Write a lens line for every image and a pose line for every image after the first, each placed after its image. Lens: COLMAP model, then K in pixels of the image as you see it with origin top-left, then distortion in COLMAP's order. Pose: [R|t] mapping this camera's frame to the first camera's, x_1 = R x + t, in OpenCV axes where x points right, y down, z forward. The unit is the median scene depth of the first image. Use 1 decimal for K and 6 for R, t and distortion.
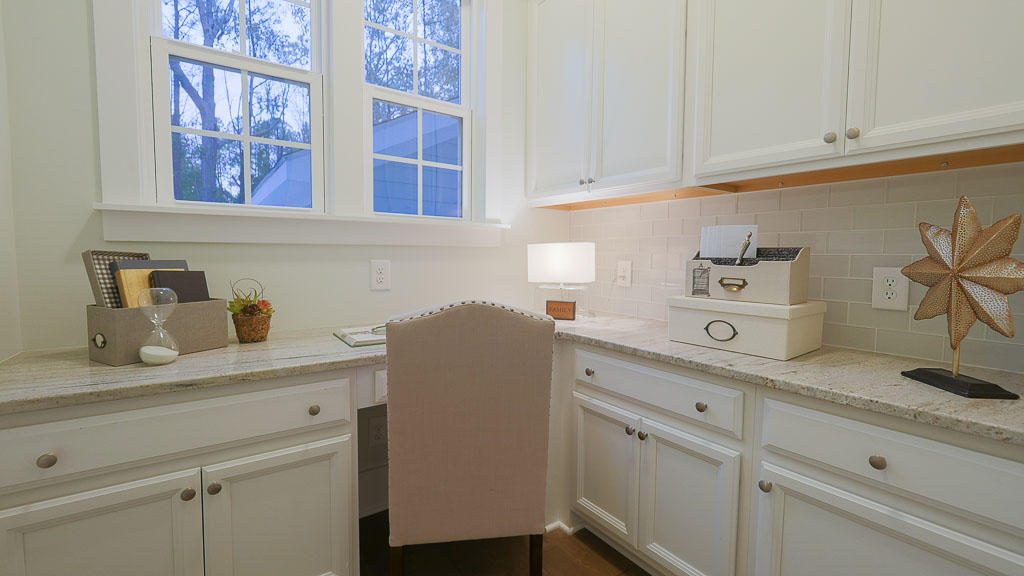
lens RADIAL K [[431.2, 0, 509.3], [0, 431.2, 281.0], [0, 0, 1]] dist [-0.003479, -0.000671]
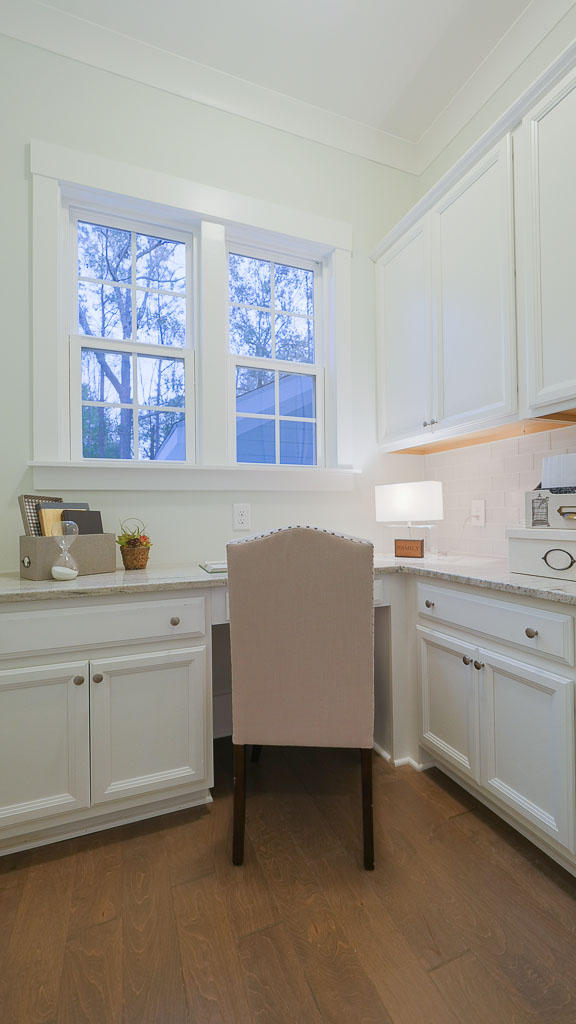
lens RADIAL K [[431.2, 0, 300.2], [0, 431.2, 512.8], [0, 0, 1]] dist [-0.003479, -0.000671]
pose [[0.974436, -0.023339, -0.223448, 0.124108], [0.008773, 0.997784, -0.065959, 0.061183], [0.224492, 0.062312, 0.972482, -0.081565]]
